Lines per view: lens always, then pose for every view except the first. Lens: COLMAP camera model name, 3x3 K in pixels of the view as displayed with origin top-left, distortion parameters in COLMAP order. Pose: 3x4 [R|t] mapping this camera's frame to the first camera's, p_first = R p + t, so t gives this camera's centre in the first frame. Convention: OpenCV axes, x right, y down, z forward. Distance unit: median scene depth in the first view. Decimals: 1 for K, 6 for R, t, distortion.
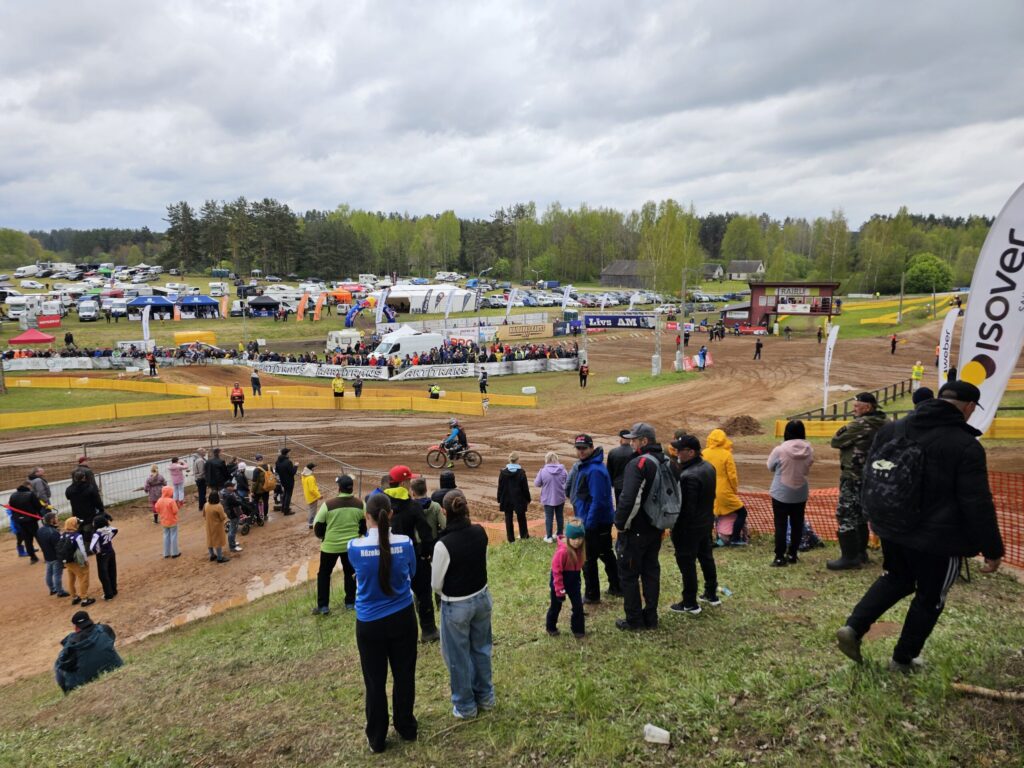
lens RADIAL K [[683.0, 0, 519.7], [0, 683.0, 378.1], [0, 0, 1]] dist [0.066030, -0.040499]
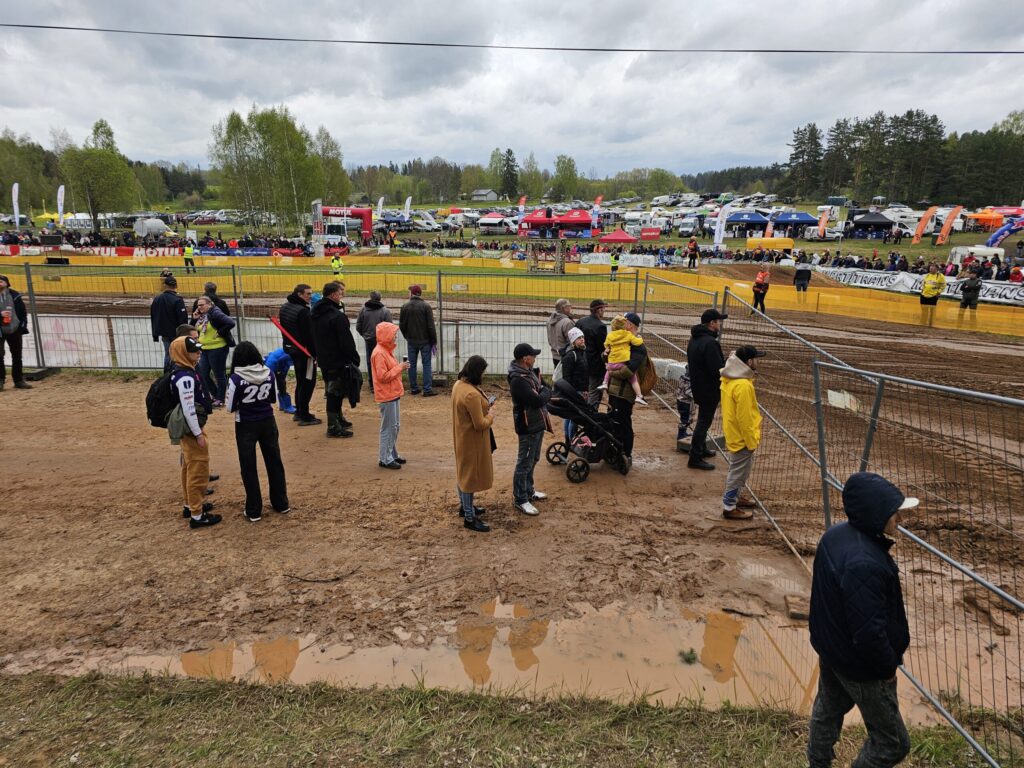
lens RADIAL K [[683.0, 0, 519.7], [0, 683.0, 378.1], [0, 0, 1]] dist [0.066030, -0.040499]
pose [[0.667578, 0.174662, -0.723763, -0.017577], [-0.123802, 0.984602, 0.123418, 0.016447], [0.734175, 0.007212, 0.678922, 0.098615]]
